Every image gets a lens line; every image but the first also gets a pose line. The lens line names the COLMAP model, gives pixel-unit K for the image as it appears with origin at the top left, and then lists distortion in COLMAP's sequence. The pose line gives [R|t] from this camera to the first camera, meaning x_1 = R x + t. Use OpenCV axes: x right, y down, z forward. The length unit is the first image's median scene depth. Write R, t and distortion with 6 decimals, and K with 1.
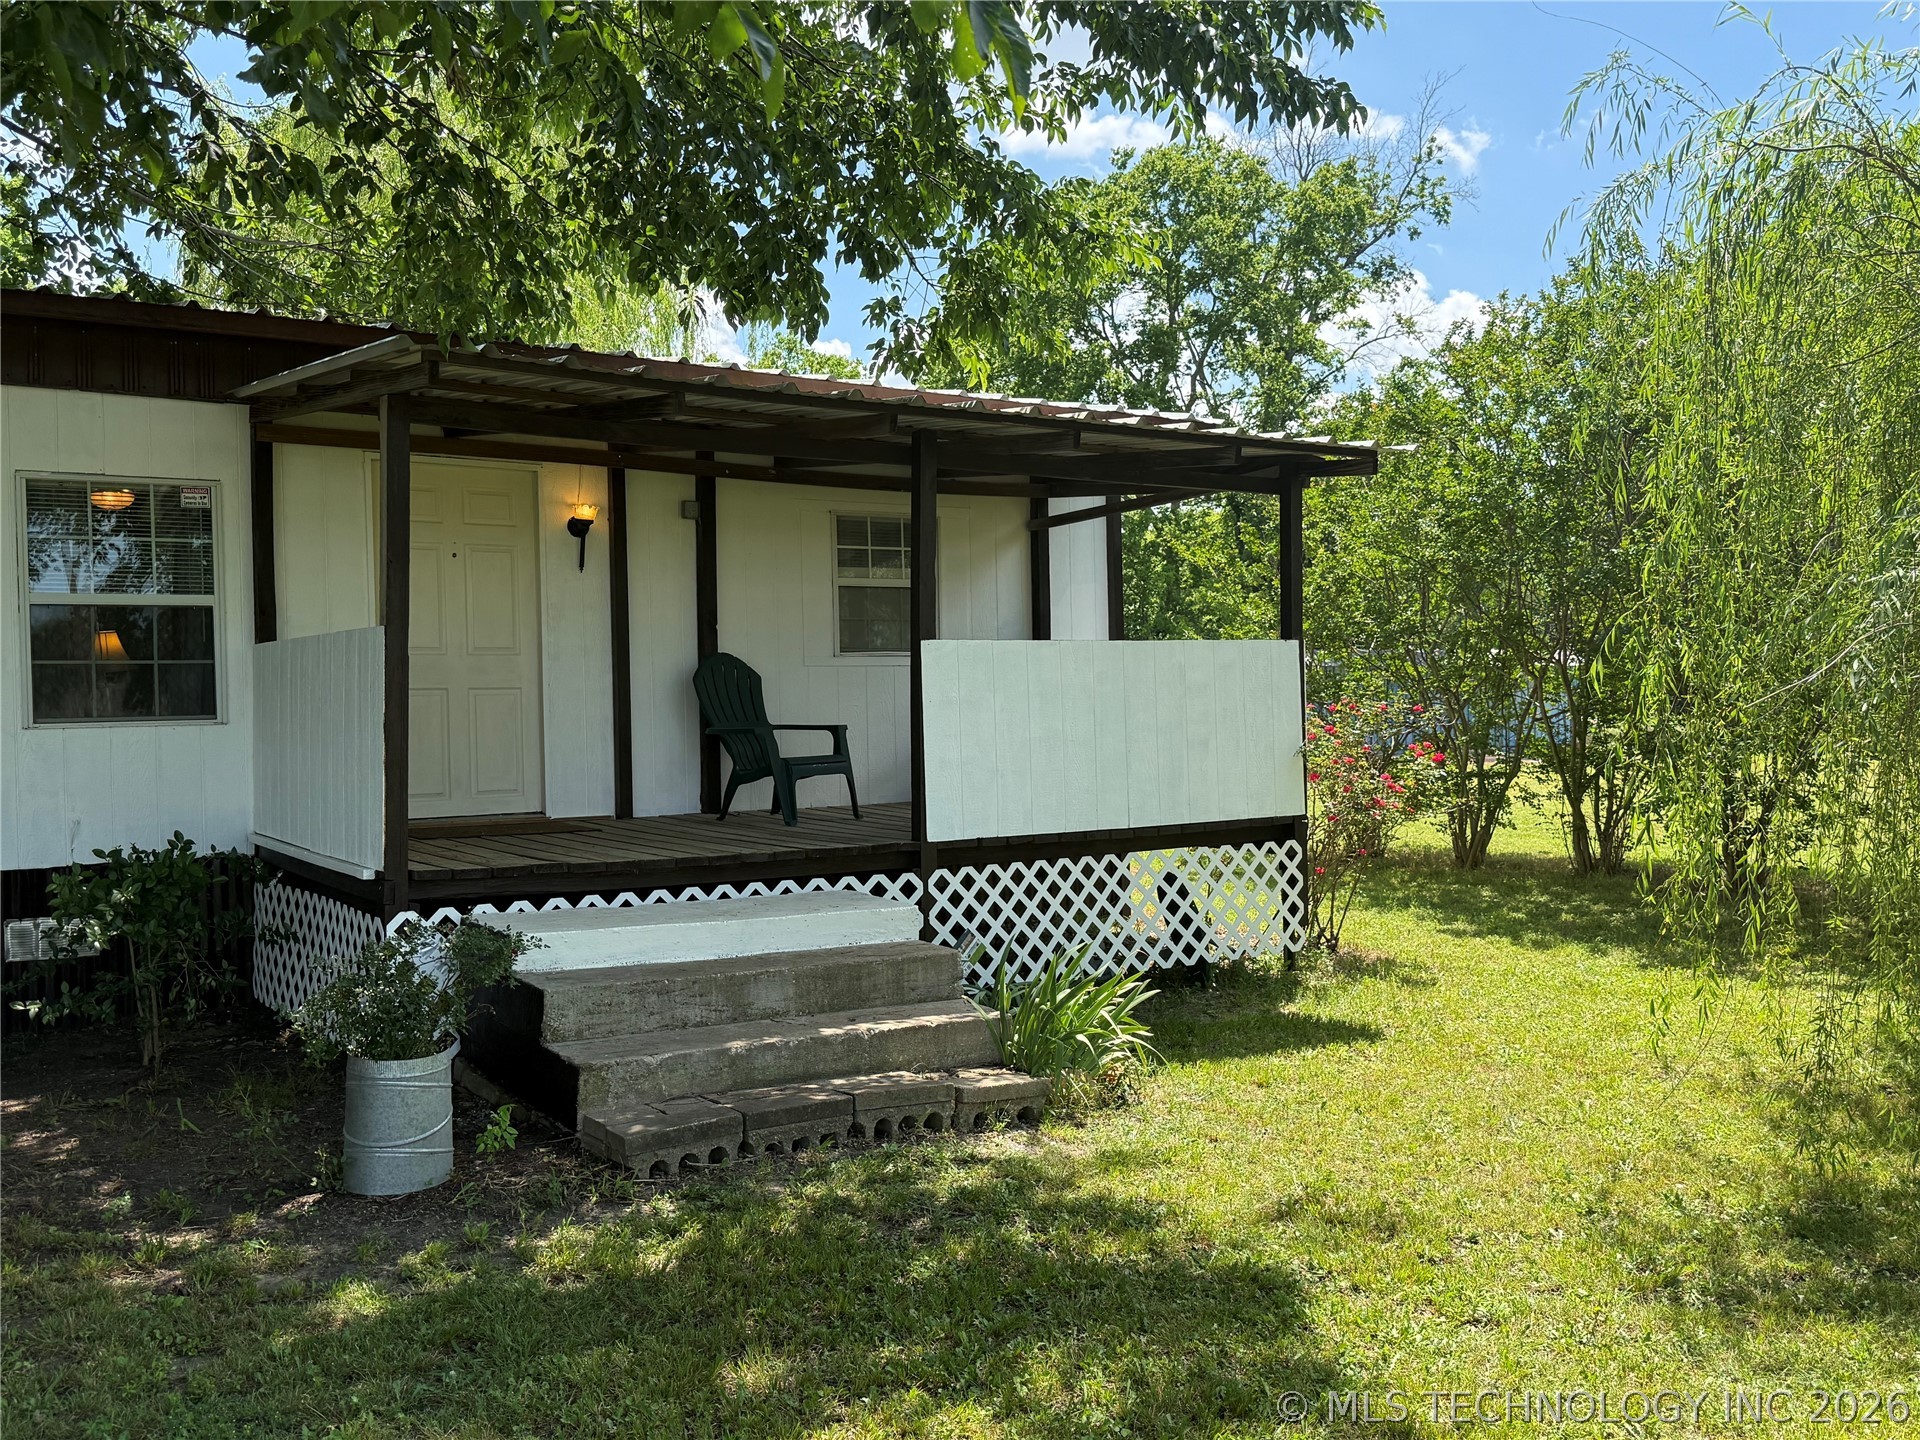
lens RADIAL K [[1720.5, 0, 960.5], [0, 1720.5, 715.2], [0, 0, 1]] dist [0.085289, -0.002685]
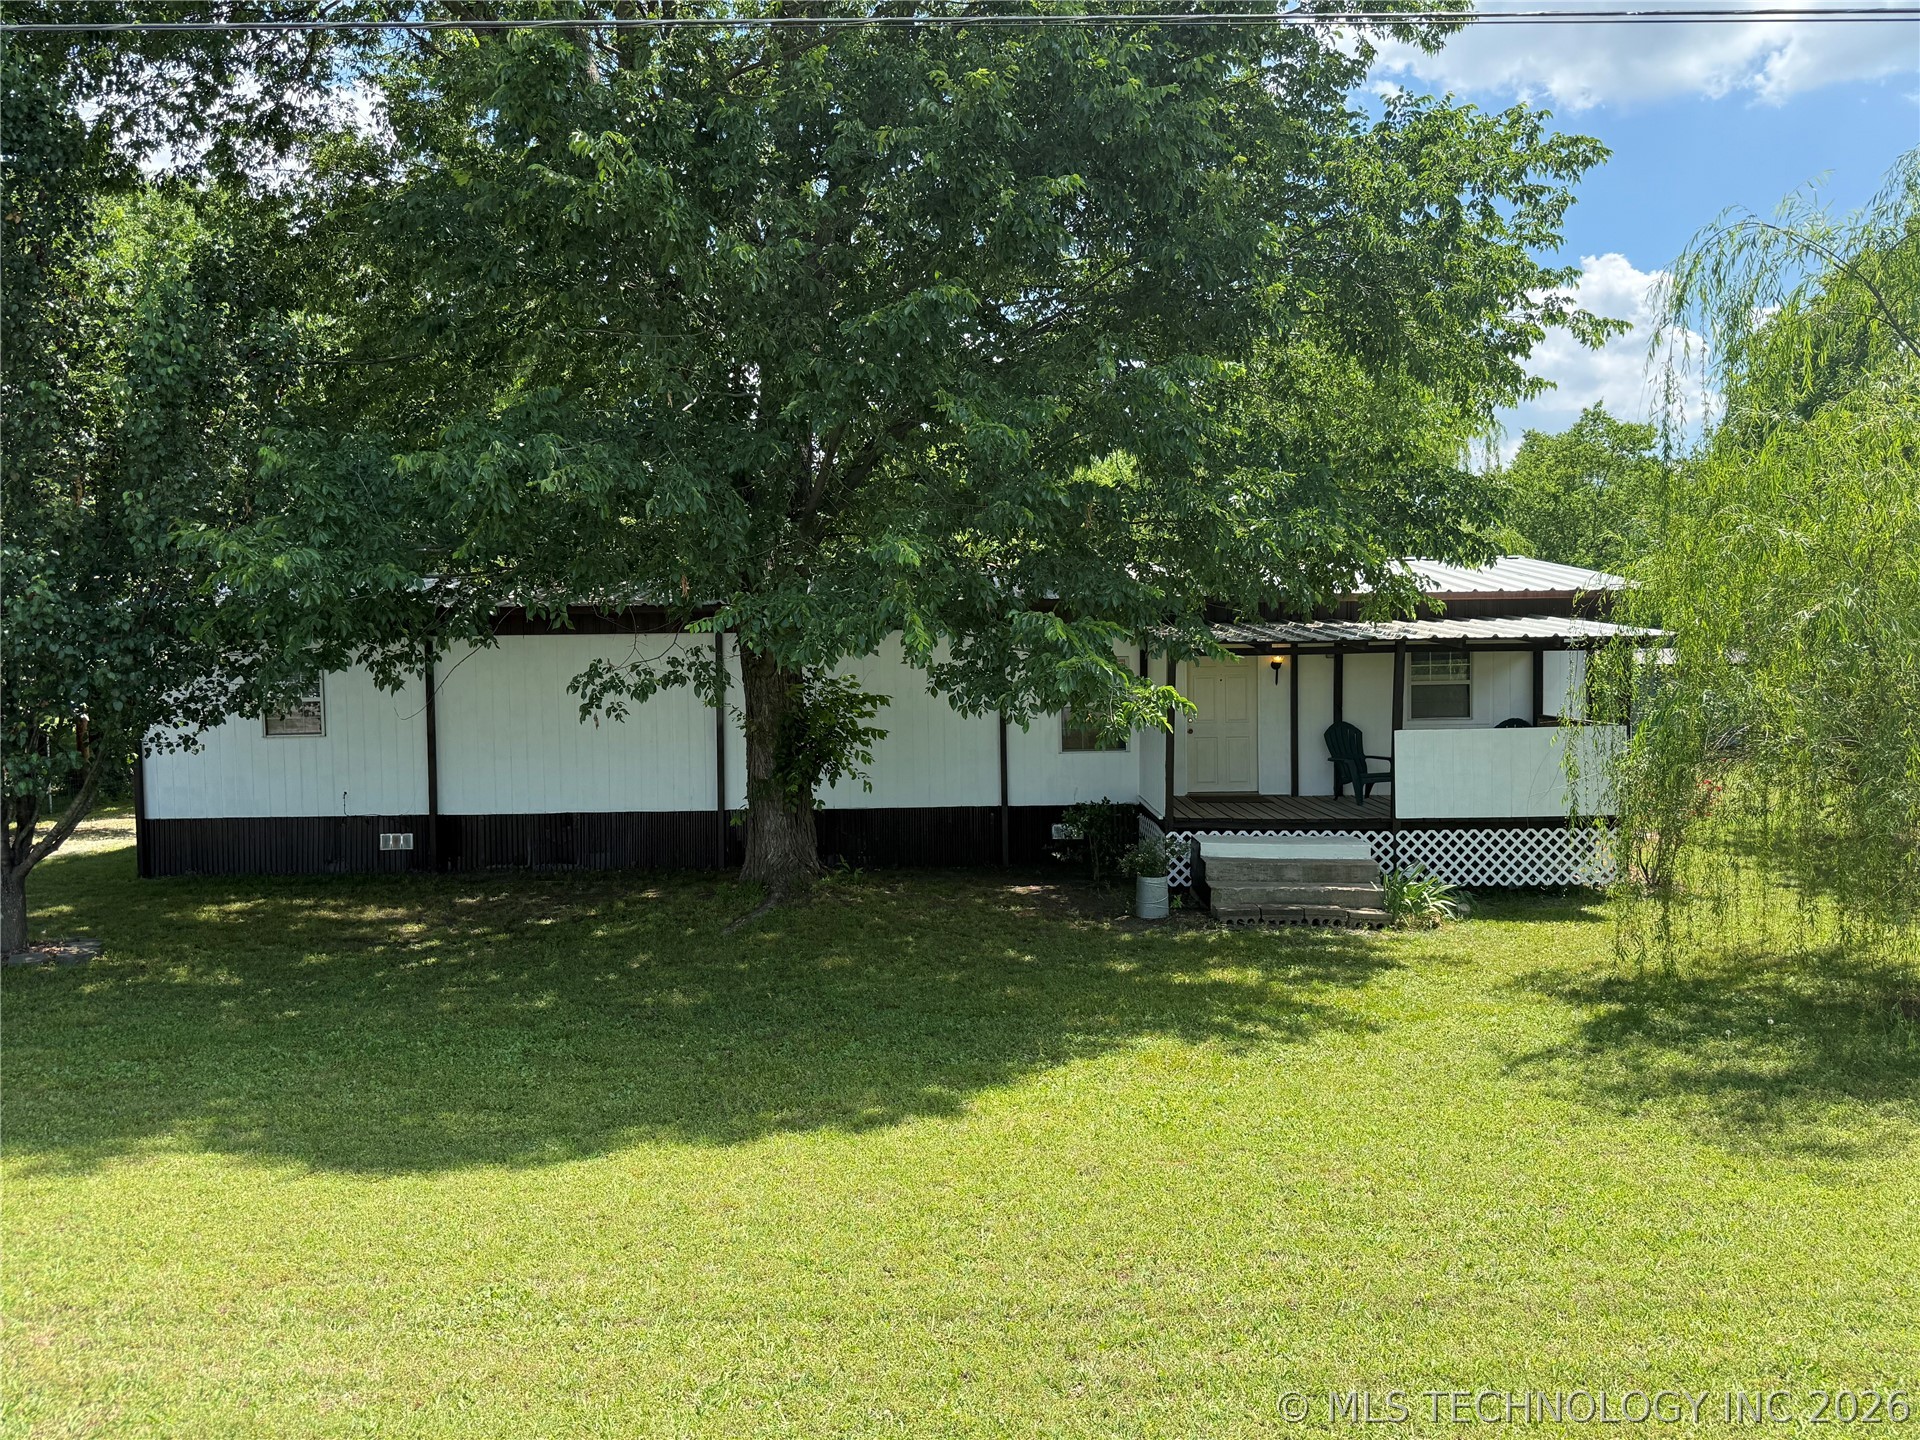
lens RADIAL K [[1396.7, 0, 959.4], [0, 1396.7, 717.5], [0, 0, 1]] dist [-0.002602, -0.000640]
pose [[0.839463, 0.026285, -0.542781, 0.491563], [-0.010940, 0.999445, 0.031480, -0.110388], [0.543307, -0.020489, 0.839284, -0.855205]]
